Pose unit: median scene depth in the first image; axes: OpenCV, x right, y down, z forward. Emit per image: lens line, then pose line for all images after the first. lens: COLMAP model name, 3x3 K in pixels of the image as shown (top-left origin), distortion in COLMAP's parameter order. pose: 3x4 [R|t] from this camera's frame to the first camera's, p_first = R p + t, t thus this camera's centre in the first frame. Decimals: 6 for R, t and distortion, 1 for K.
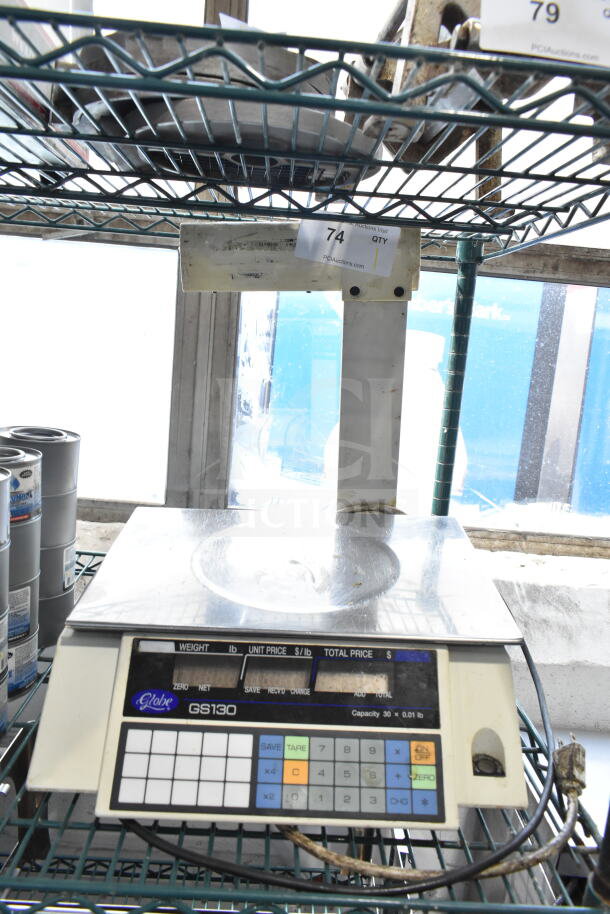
lens RADIAL K [[709.2, 0, 305.0], [0, 709.2, 457.0], [0, 0, 1]] dist [-0.016482, -0.002612]
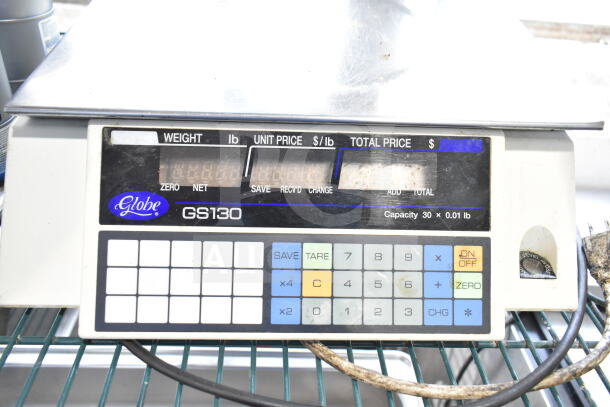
lens RADIAL K [[491.5, 0, 305.0], [0, 491.5, 203.5], [0, 0, 1]] dist [-0.001156, -0.000638]
pose [[0.999803, -0.013761, 0.014277, -0.031909], [0.006379, 0.904948, 0.425474, 0.106327], [-0.018775, -0.425299, 0.904858, 0.481951]]
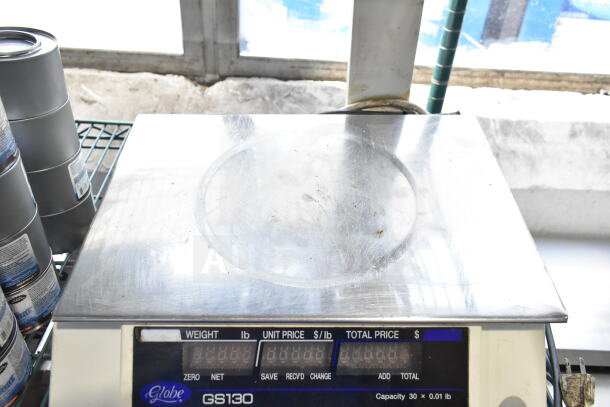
lens RADIAL K [[491.5, 0, 305.0], [0, 491.5, 203.5], [0, 0, 1]] dist [-0.001156, -0.000638]
pose [[0.999707, -0.022879, -0.007861, -0.016654], [0.023982, 0.894537, 0.446350, -0.158458], [-0.003180, -0.446408, 0.894824, 0.514916]]
